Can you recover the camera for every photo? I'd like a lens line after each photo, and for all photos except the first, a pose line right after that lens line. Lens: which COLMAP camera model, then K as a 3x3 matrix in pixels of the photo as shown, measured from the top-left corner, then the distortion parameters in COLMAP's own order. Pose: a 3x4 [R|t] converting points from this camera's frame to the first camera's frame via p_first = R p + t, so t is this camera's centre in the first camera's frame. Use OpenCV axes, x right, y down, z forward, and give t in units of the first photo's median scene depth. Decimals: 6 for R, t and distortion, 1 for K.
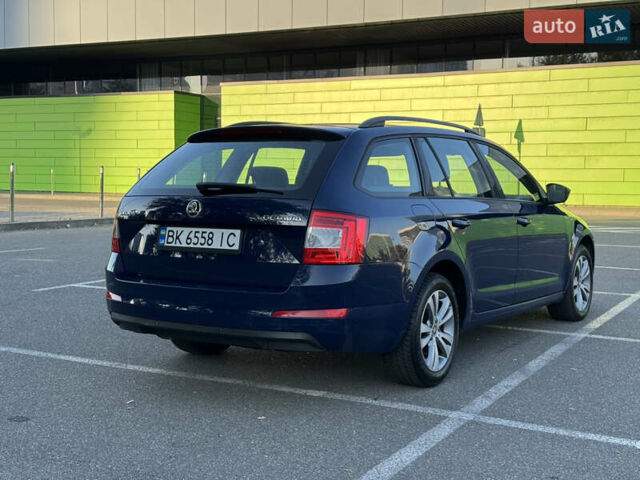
lens RADIAL K [[887.4, 0, 320.0], [0, 887.4, 240.0], [0, 0, 1]] dist [0.145391, -0.137011]
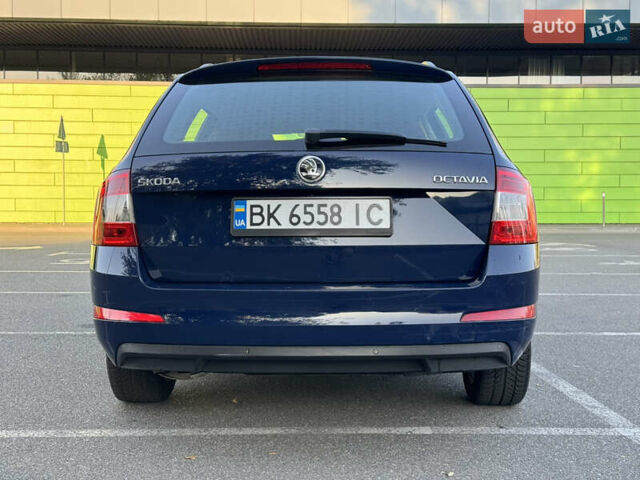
lens RADIAL K [[887.4, 0, 320.0], [0, 887.4, 240.0], [0, 0, 1]] dist [0.145391, -0.137011]
pose [[0.859966, -0.029265, 0.509511, -0.459255], [0.044052, 0.998885, -0.016979, 0.027604], [-0.508446, 0.037047, 0.860297, 0.428993]]
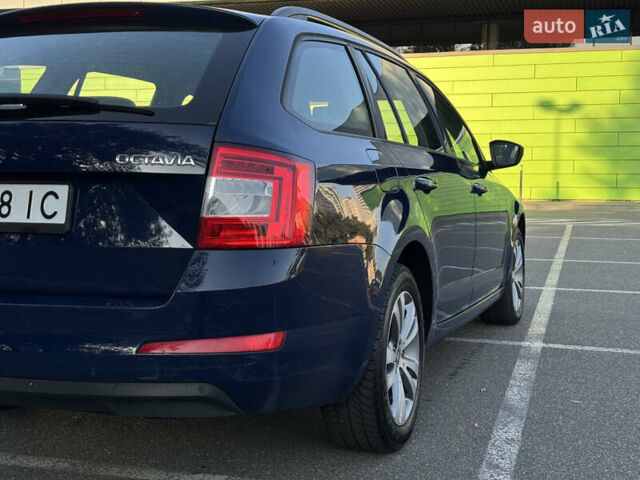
lens RADIAL K [[887.4, 0, 320.0], [0, 887.4, 240.0], [0, 0, 1]] dist [0.145391, -0.137011]
pose [[0.978114, -0.015797, 0.207471, -0.053139], [0.015402, 0.999875, 0.003521, 0.019733], [-0.207501, -0.000248, 0.978235, 0.446102]]
